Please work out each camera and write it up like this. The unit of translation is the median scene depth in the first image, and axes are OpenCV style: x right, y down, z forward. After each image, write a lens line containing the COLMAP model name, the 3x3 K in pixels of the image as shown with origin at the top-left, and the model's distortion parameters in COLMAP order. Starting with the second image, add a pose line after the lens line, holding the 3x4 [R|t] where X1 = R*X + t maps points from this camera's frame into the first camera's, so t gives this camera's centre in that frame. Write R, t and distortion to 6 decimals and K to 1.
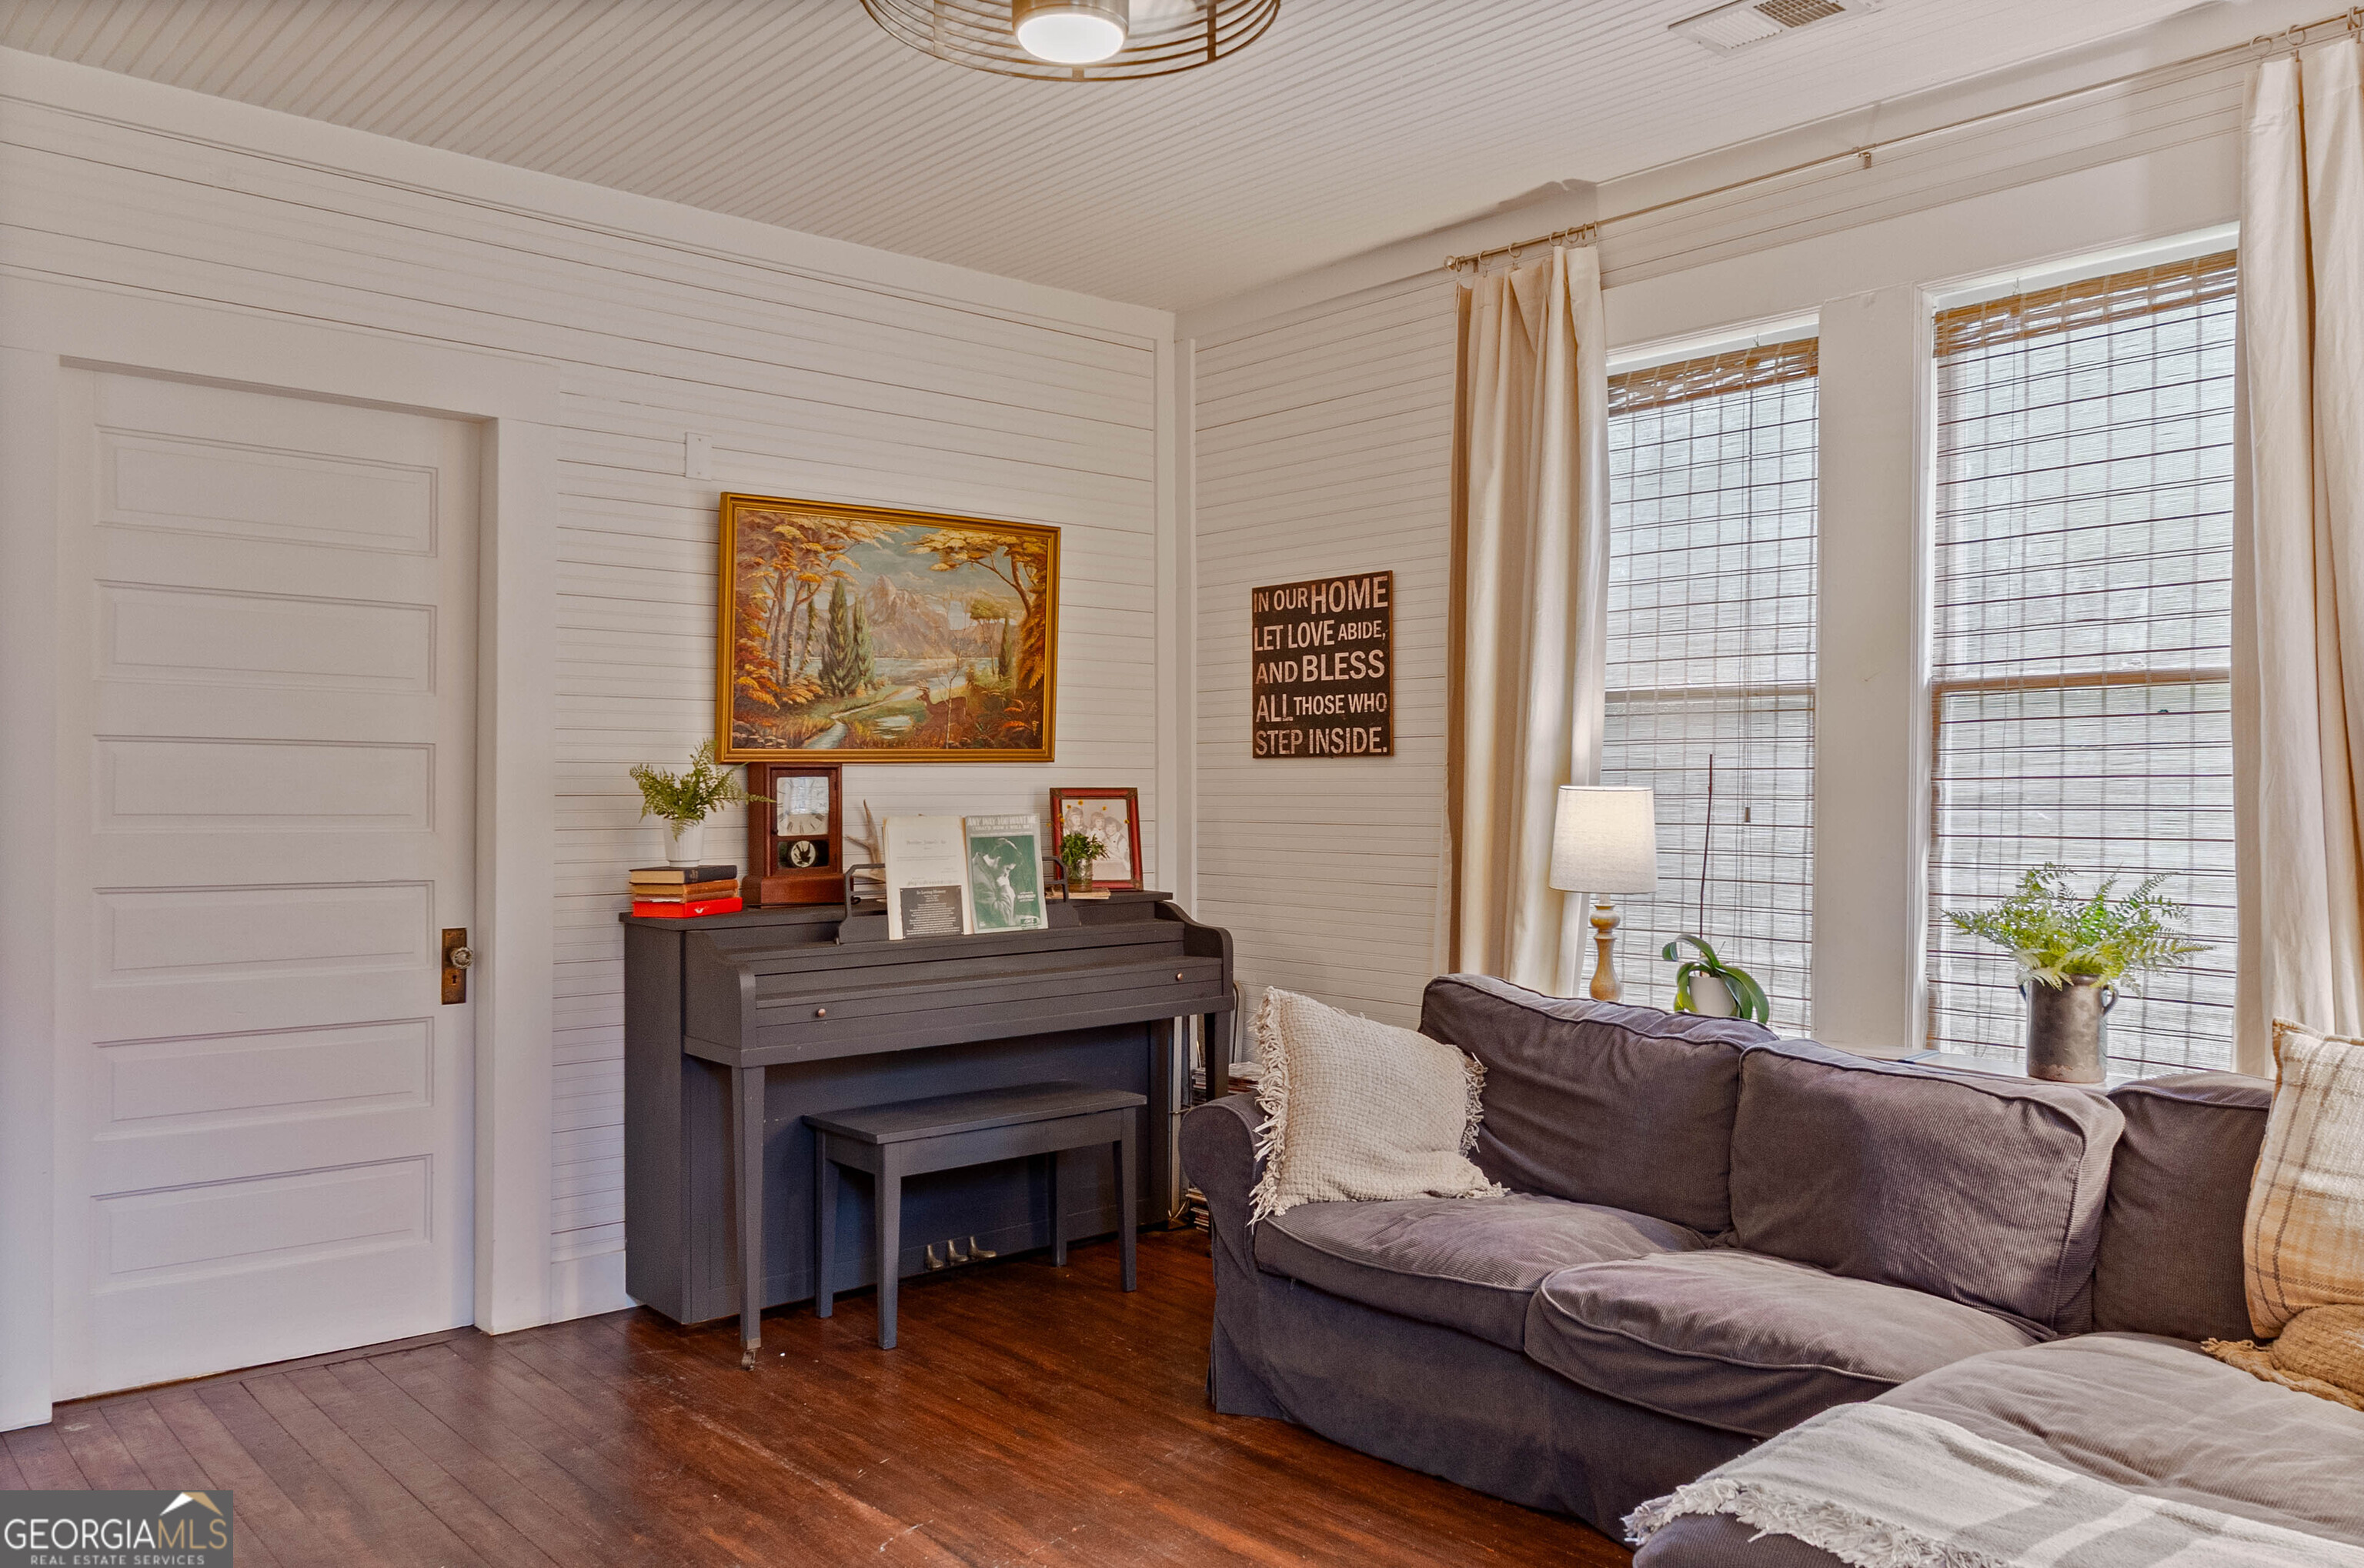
lens RADIAL K [[1751.4, 0, 1185.1], [0, 1751.4, 772.0], [0, 0, 1]] dist [0.012499, 0.000697]
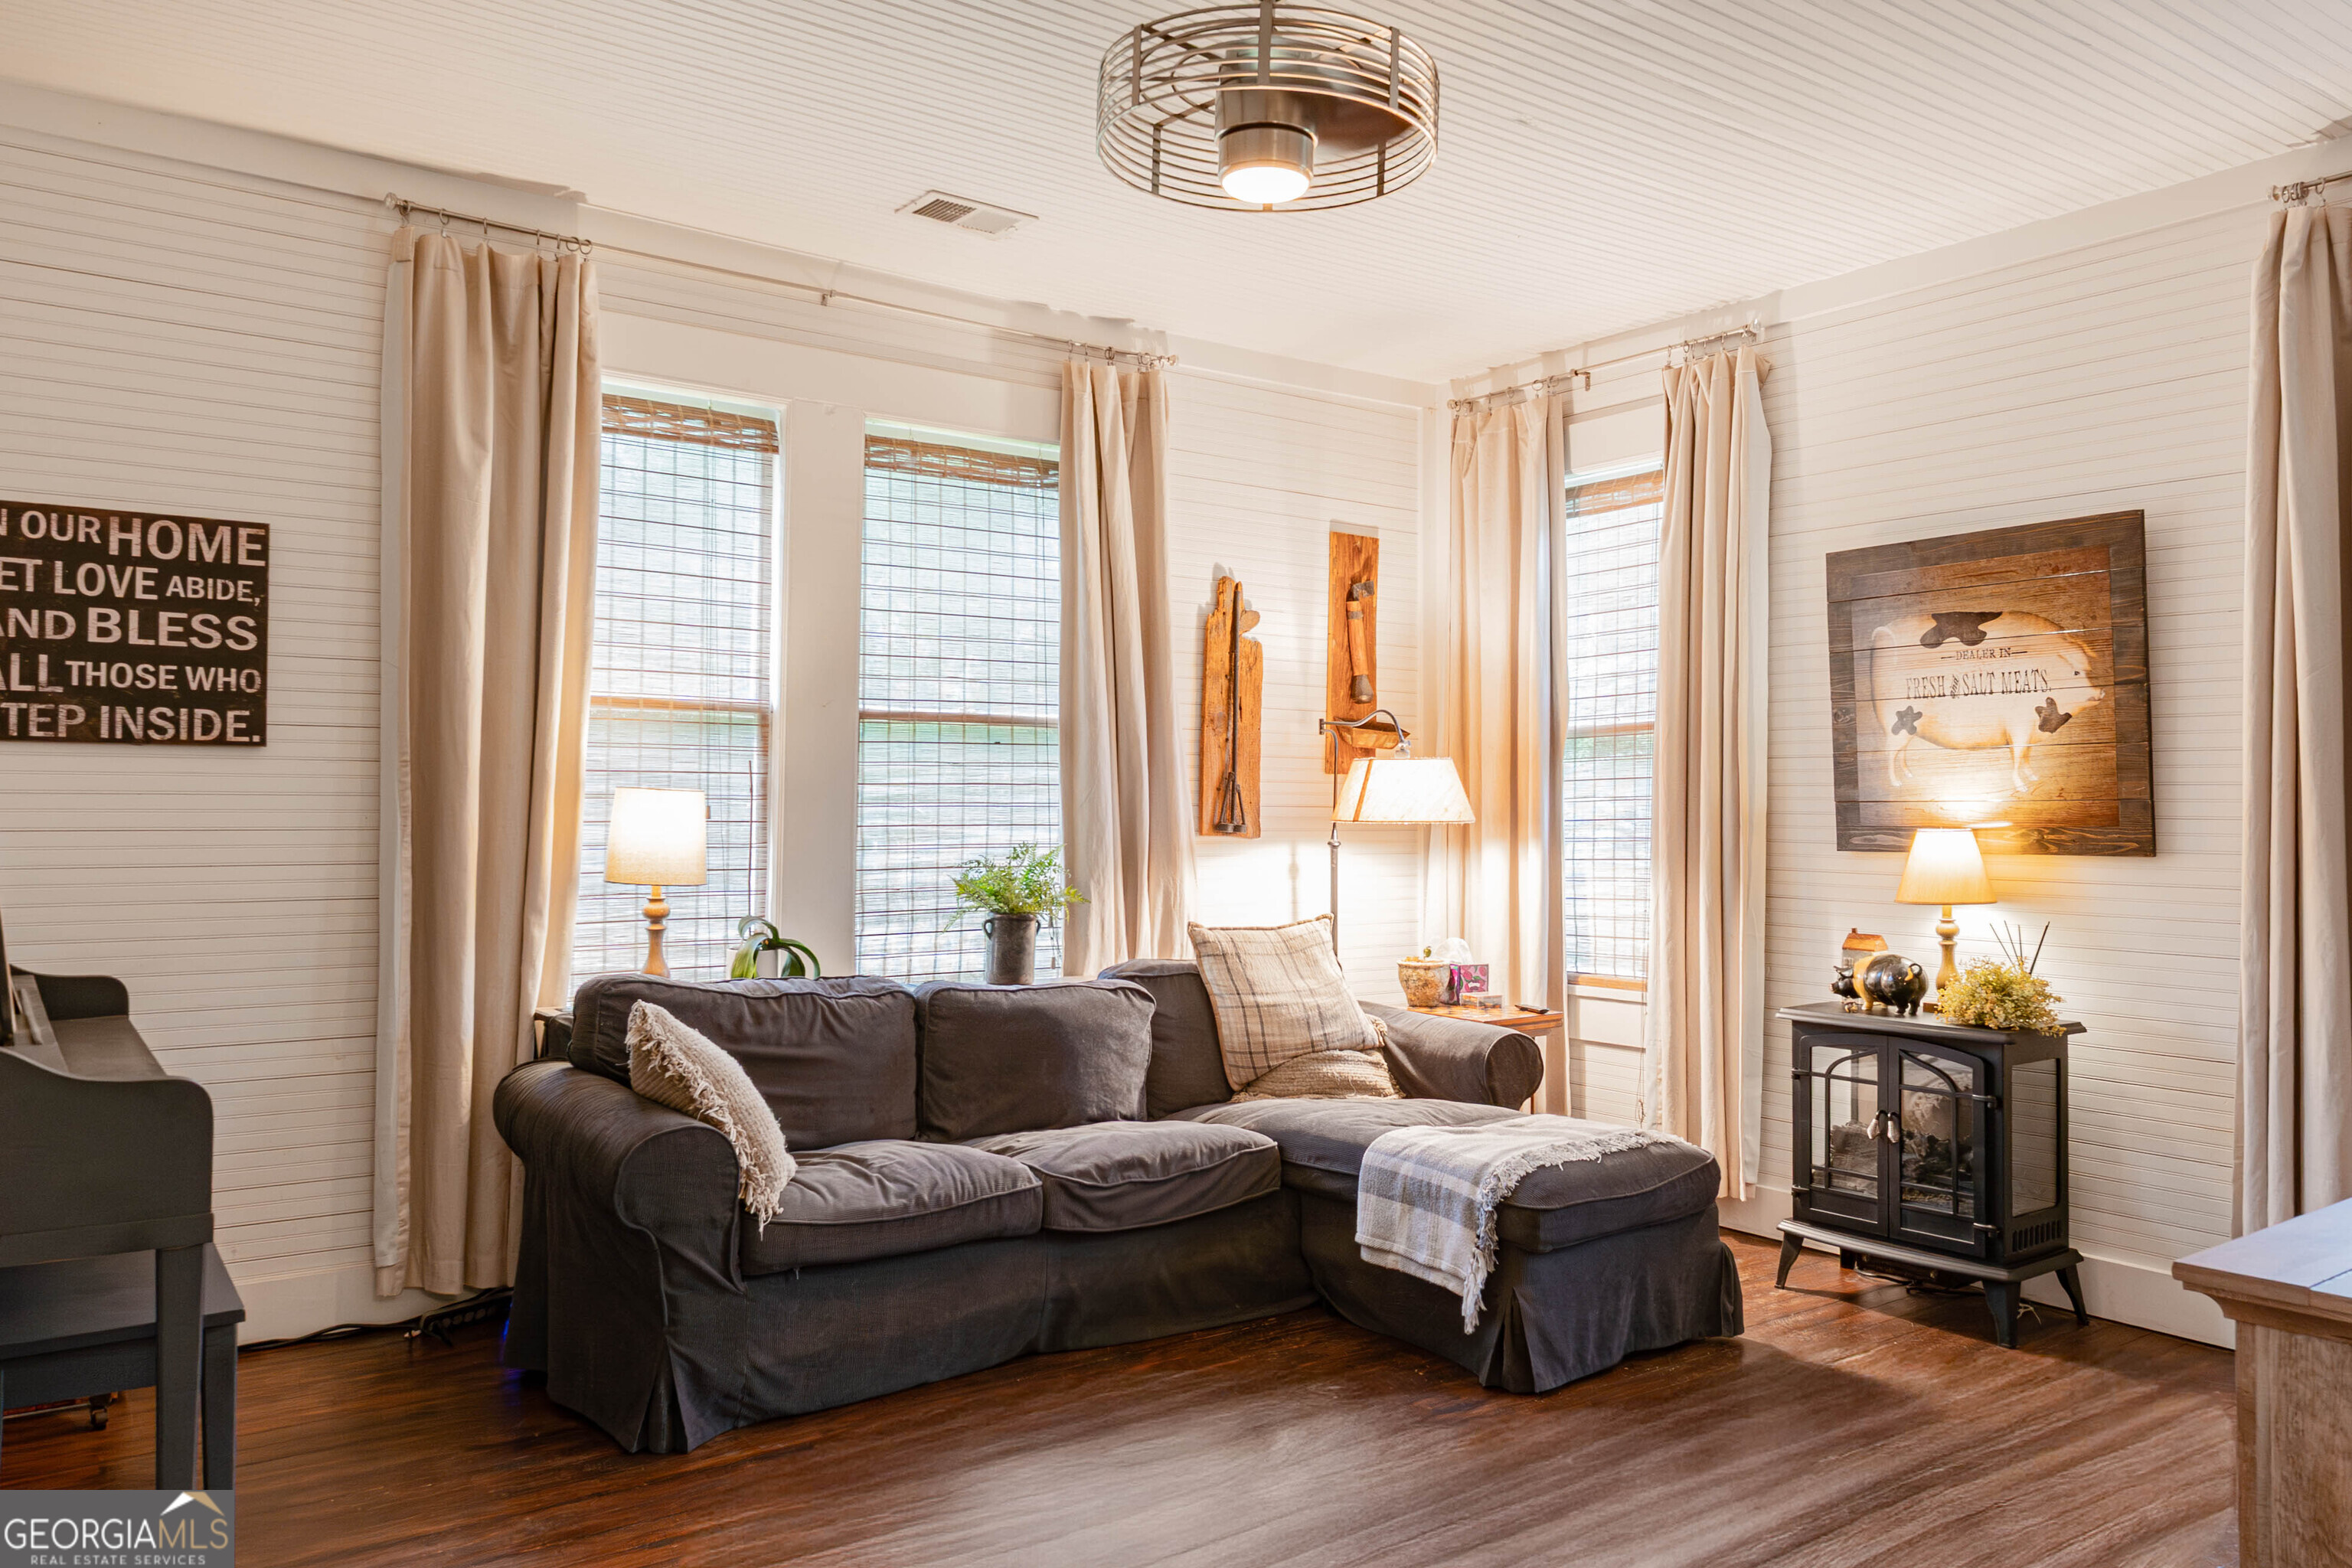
lens RADIAL K [[1696.0, 0, 1181.4], [0, 1696.0, 793.1], [0, 0, 1]] dist [-0.000606, 0.001039]
pose [[0.100876, 0.001563, 0.994898, -0.708977], [-0.018069, 0.999837, 0.000261, 0.005435], [-0.994735, -0.018003, 0.100888, 0.536309]]
